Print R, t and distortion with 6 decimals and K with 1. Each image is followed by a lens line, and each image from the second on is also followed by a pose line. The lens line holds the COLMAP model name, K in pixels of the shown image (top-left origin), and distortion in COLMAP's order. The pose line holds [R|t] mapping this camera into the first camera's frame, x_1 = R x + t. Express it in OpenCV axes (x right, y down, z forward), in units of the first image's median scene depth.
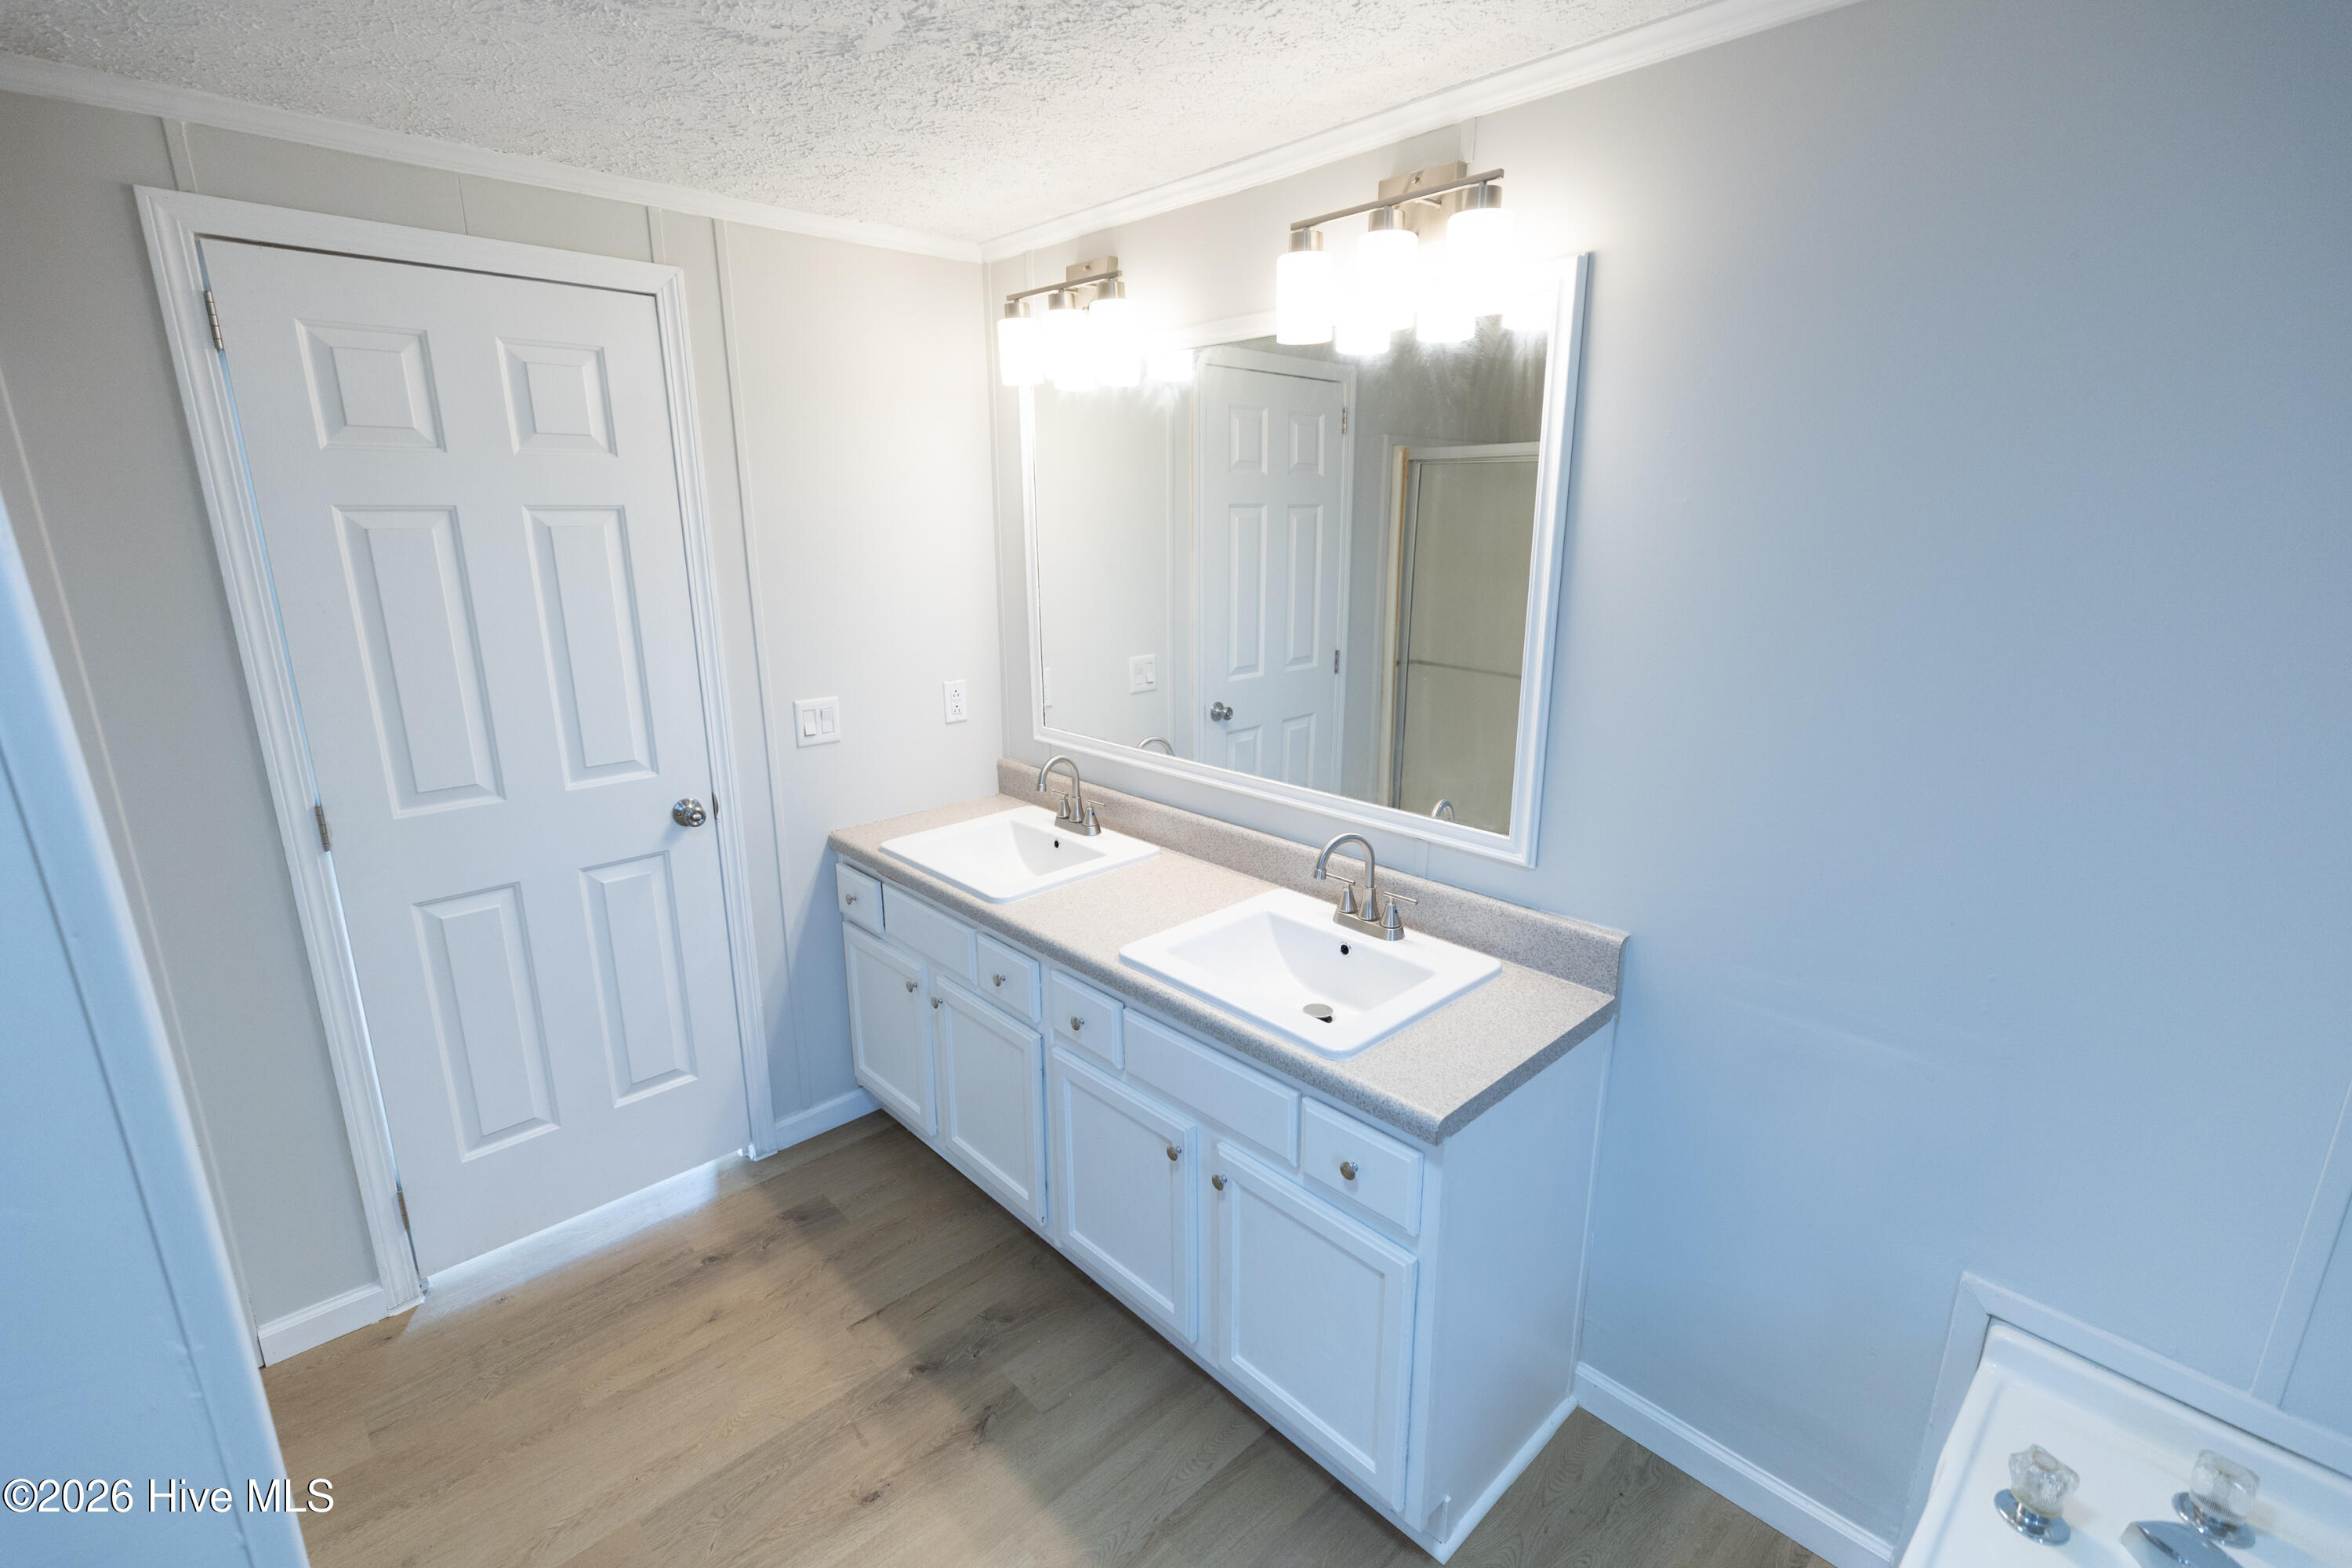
lens RADIAL K [[1032.2, 0, 1167.5], [0, 1032.2, 772.2], [0, 0, 1]] dist [0.001543, 0.000302]
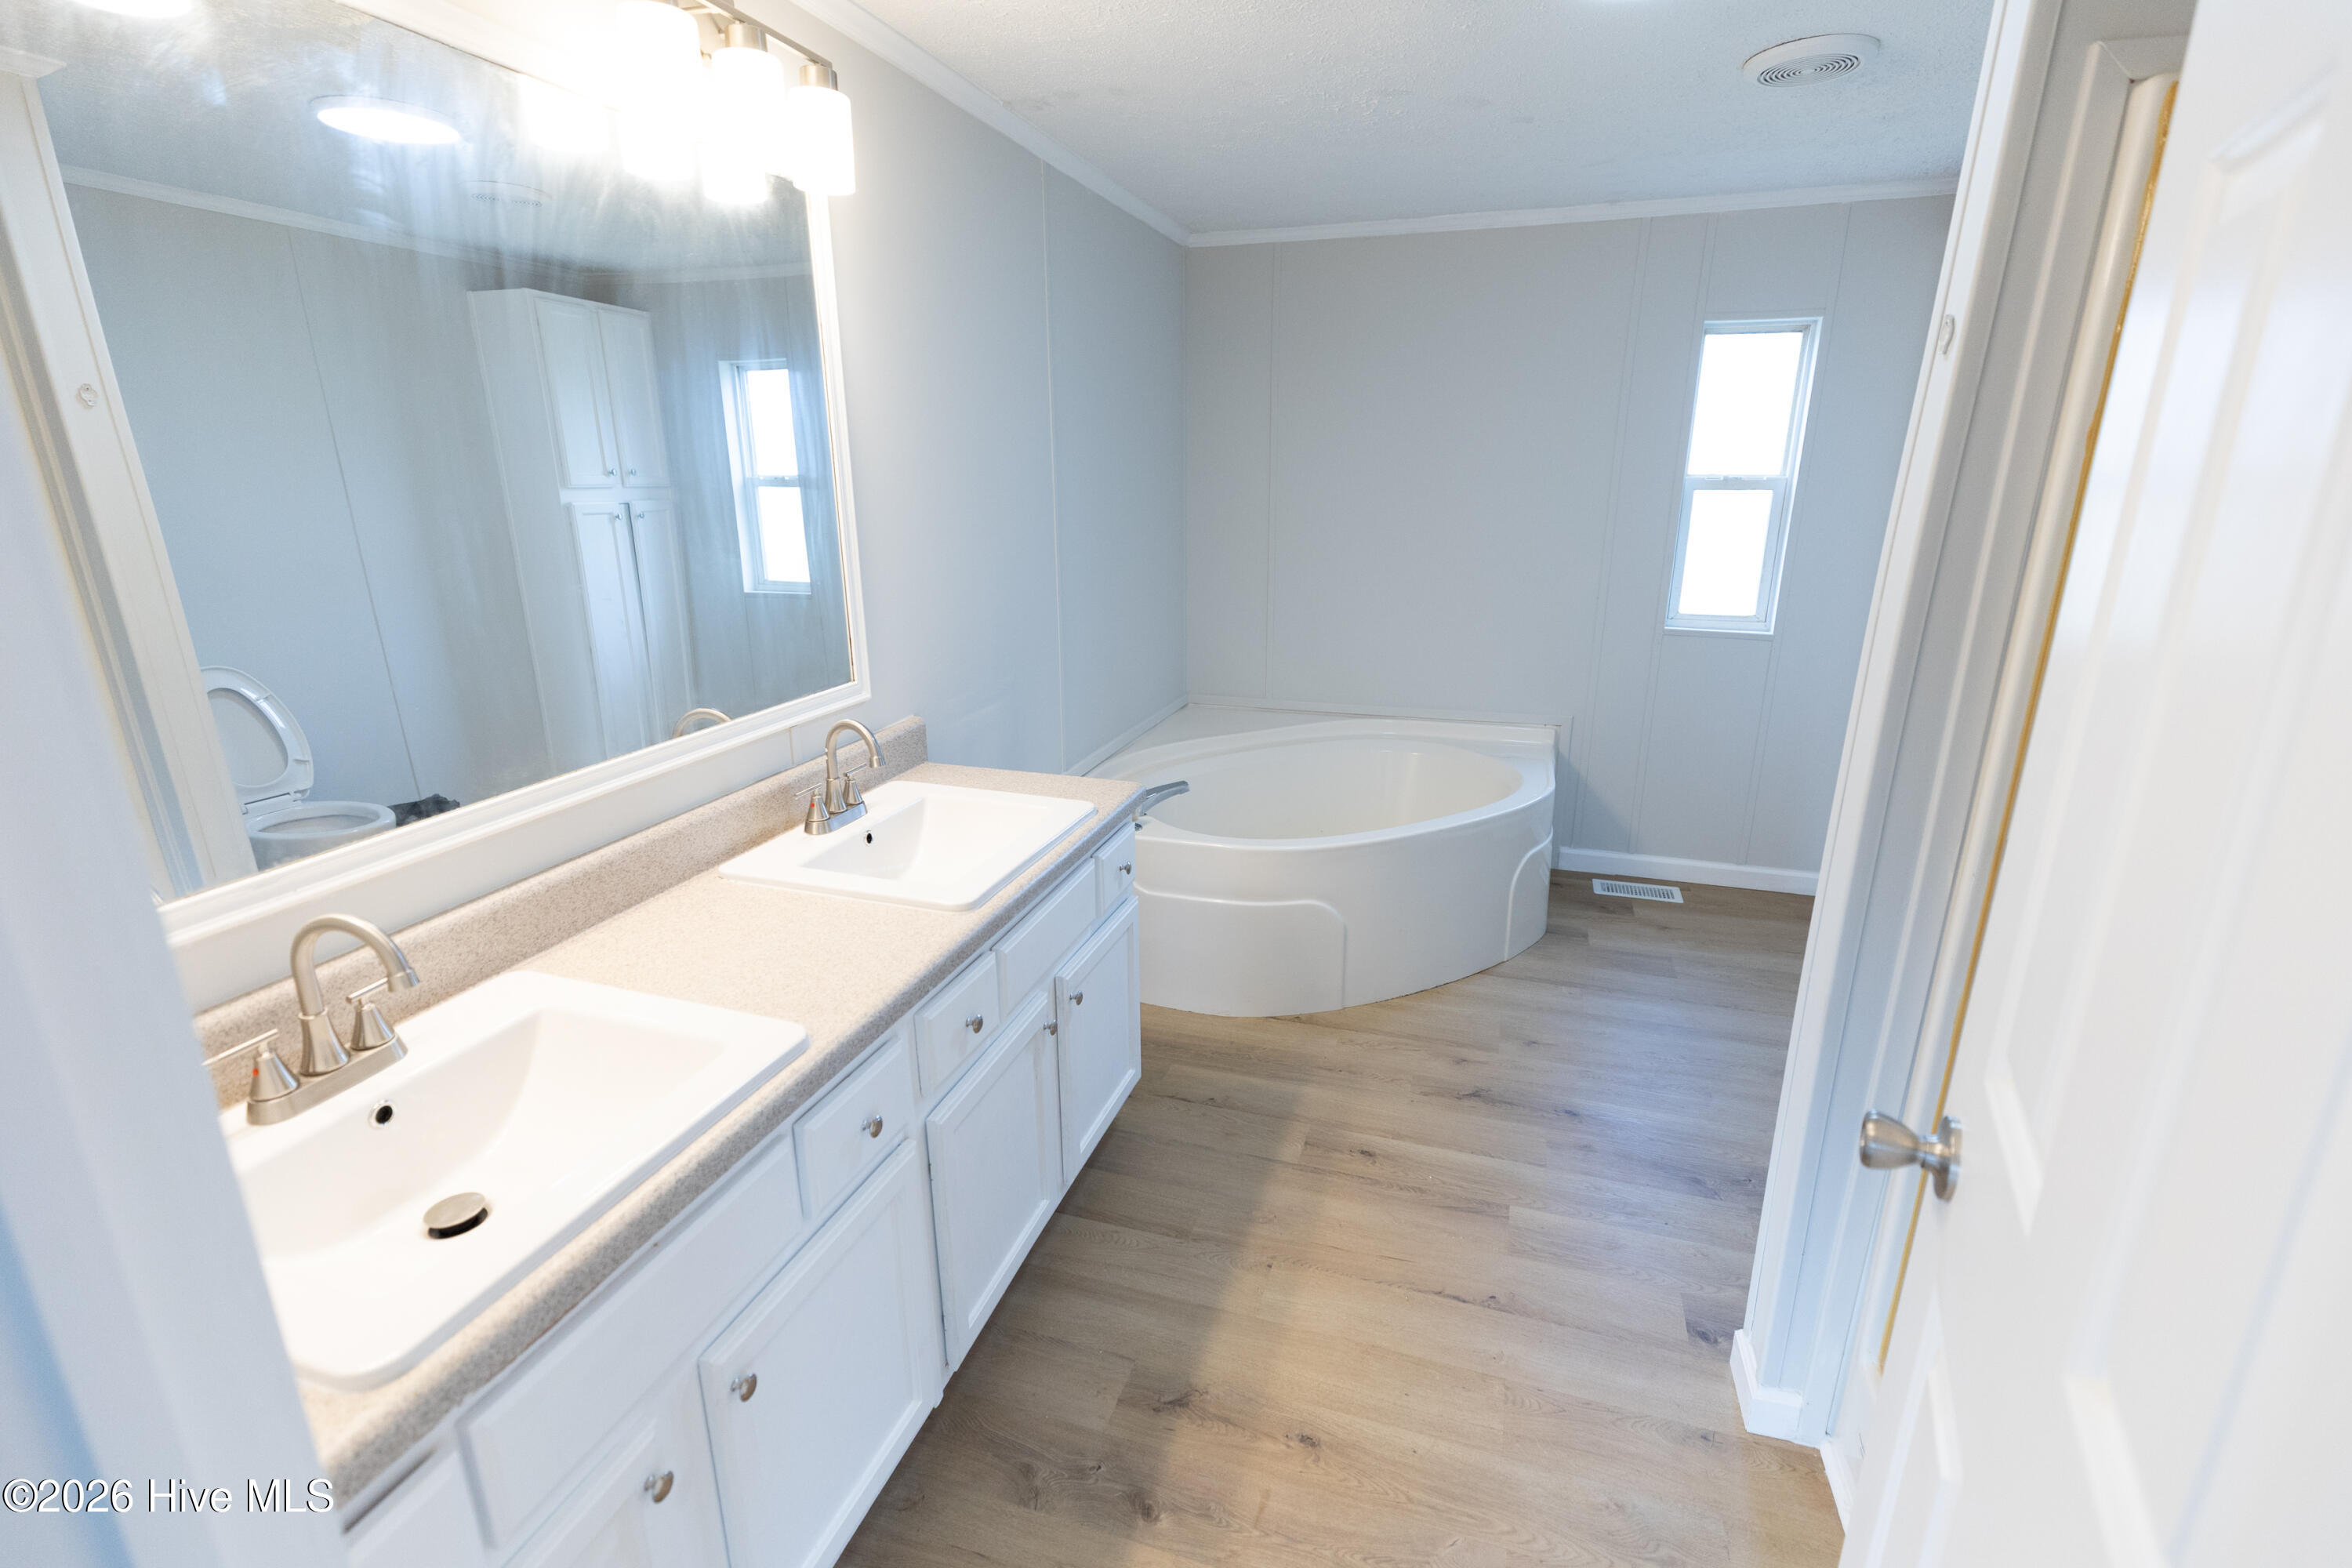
lens RADIAL K [[1066.4, 0, 1167.7], [0, 1066.4, 783.9], [0, 0, 1]] dist [0.003575, 0.000368]
pose [[-0.477924, -0.244499, 0.843688, -0.810039], [0.226159, 0.893850, 0.387148, -0.202124], [-0.848788, 0.375835, -0.371897, 1.130897]]
